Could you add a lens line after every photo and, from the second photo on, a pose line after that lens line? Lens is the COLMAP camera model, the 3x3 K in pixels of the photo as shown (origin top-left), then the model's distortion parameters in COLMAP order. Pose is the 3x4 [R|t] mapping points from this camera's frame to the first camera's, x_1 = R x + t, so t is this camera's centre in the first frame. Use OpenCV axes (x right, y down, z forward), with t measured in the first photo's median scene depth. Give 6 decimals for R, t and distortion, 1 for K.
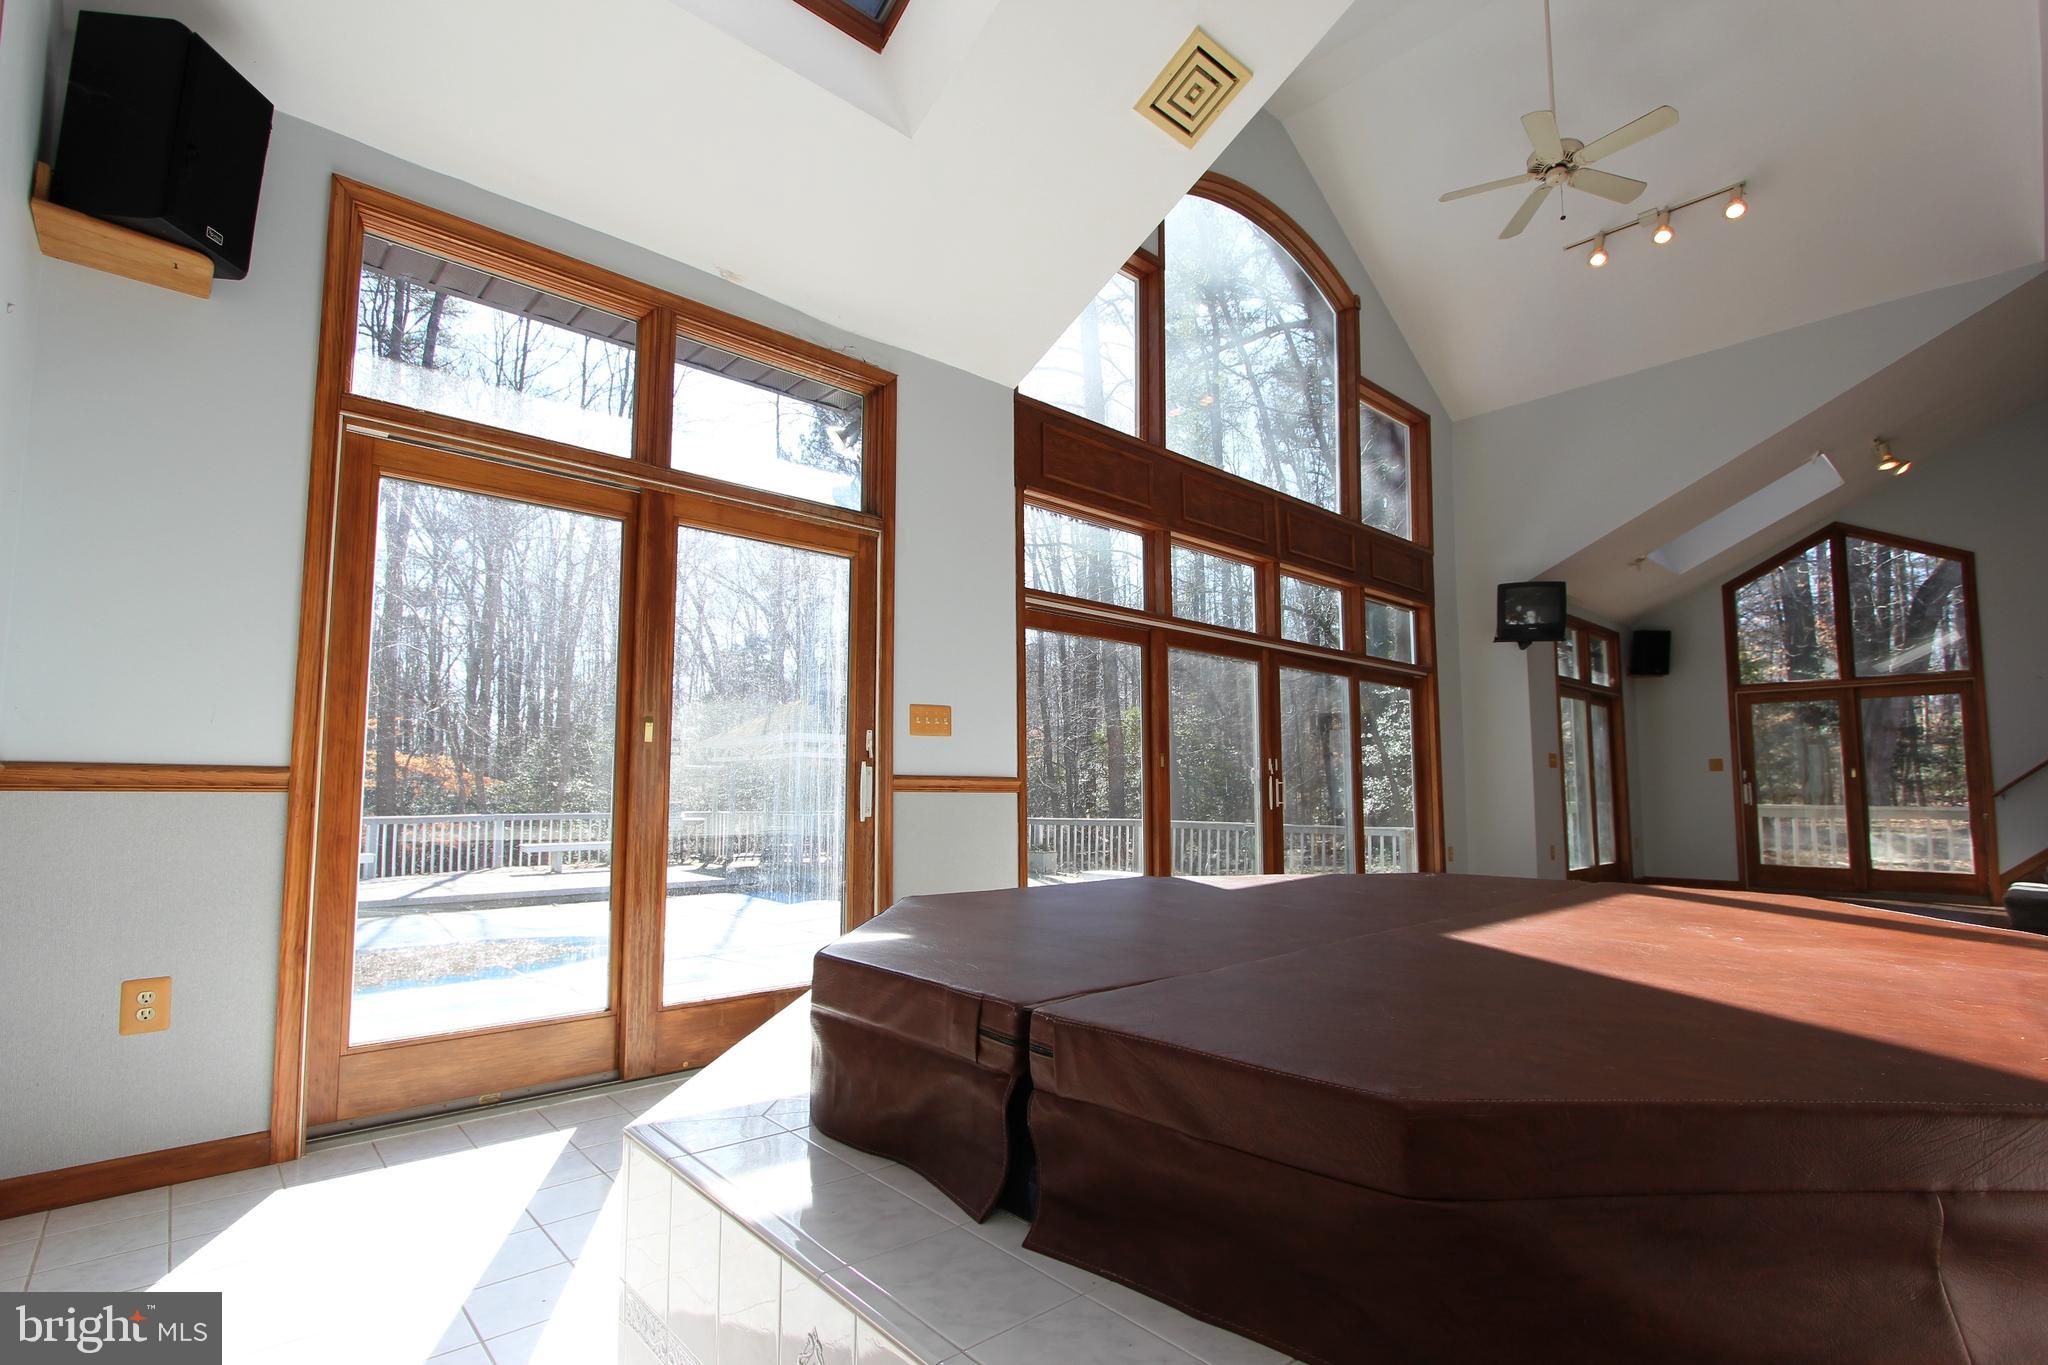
lens RADIAL K [[939.5, 0, 1028.6], [0, 939.5, 711.8], [0, 0, 1]] dist [-0.017400, 0.002256]
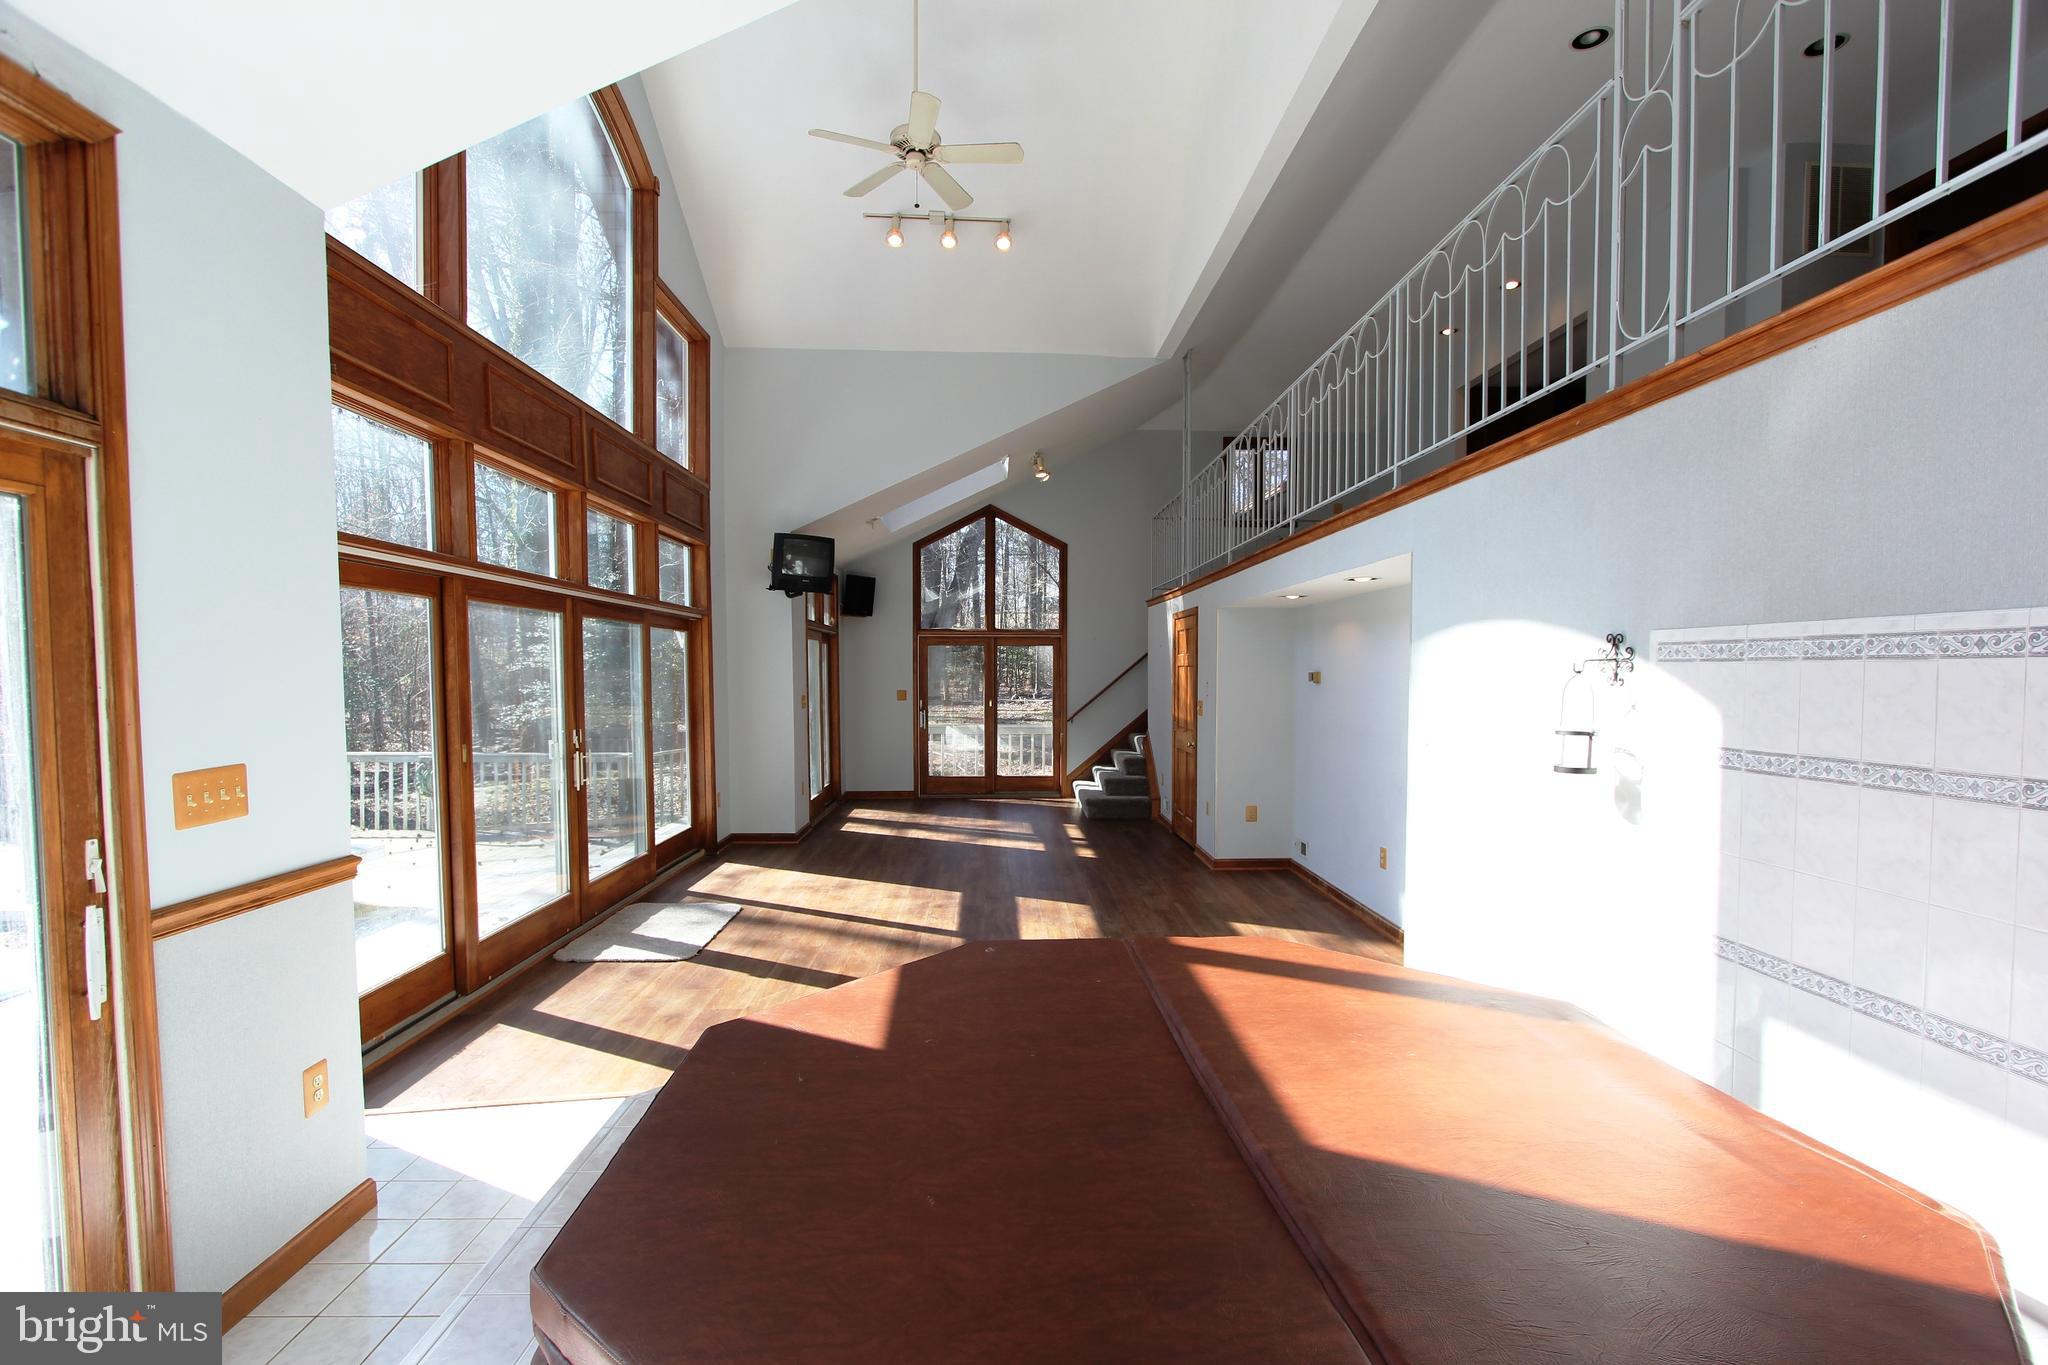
lens RADIAL K [[942.7, 0, 1026.1], [0, 942.7, 715.9], [0, 0, 1]] dist [-0.014264, 0.000001]
pose [[0.641284, -0.037929, 0.766366, -0.111273], [-0.063733, 0.992693, 0.102461, -0.065030], [-0.764652, -0.114550, 0.634181, 0.139390]]
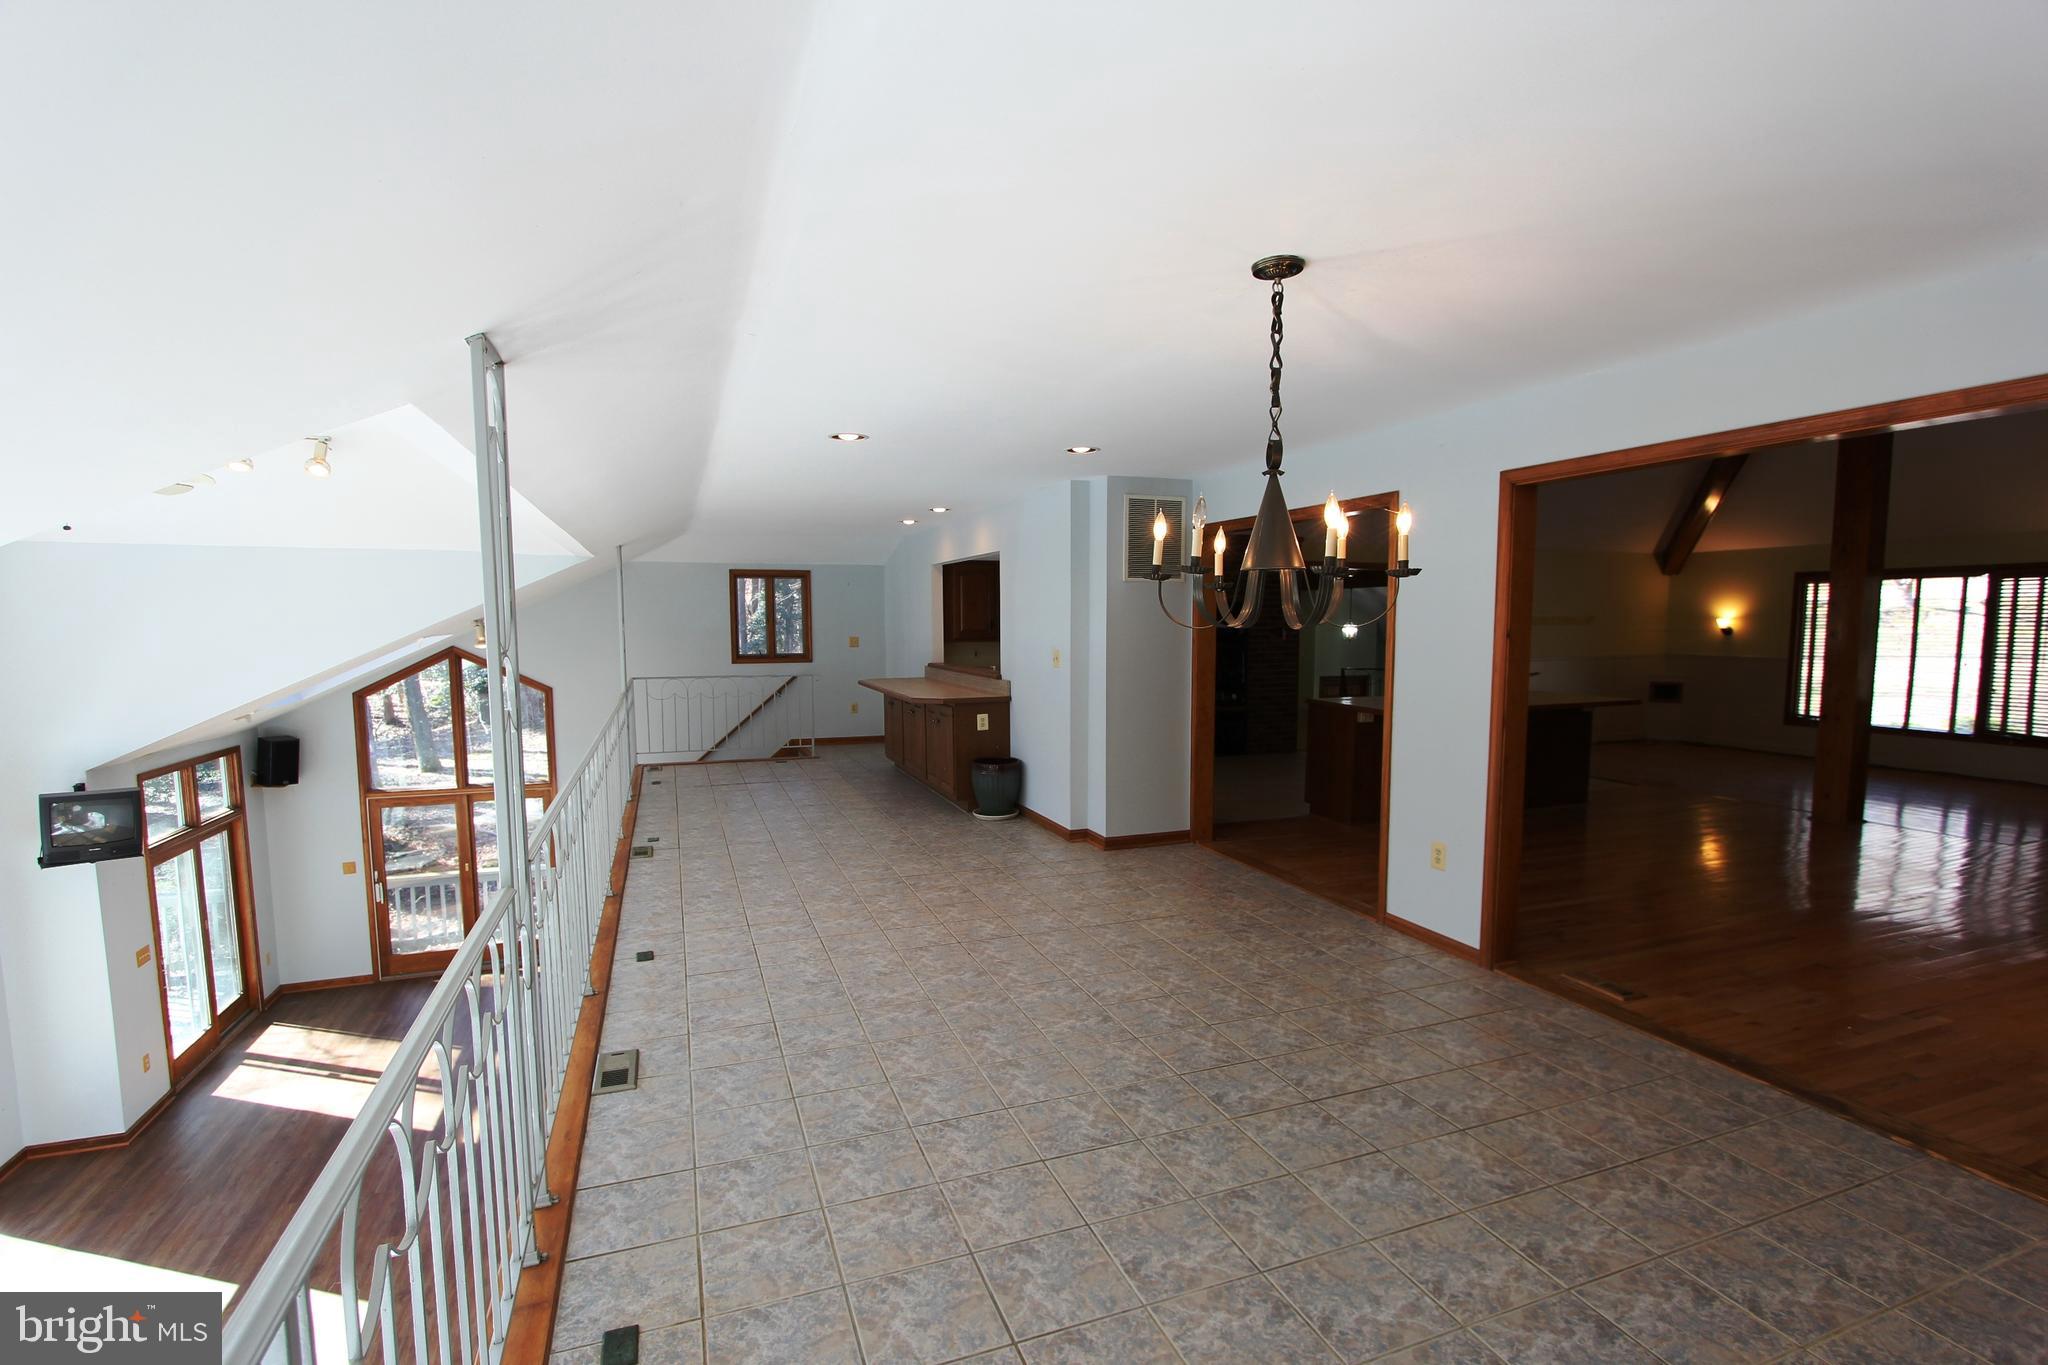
lens RADIAL K [[939.5, 0, 1028.6], [0, 939.5, 711.8], [0, 0, 1]] dist [-0.017400, 0.002256]
pose [[0.359838, -0.095242, 0.928141, 0.089548], [-0.075014, 0.988603, 0.130529, -0.390679], [-0.929994, -0.116593, 0.348592, -0.047082]]
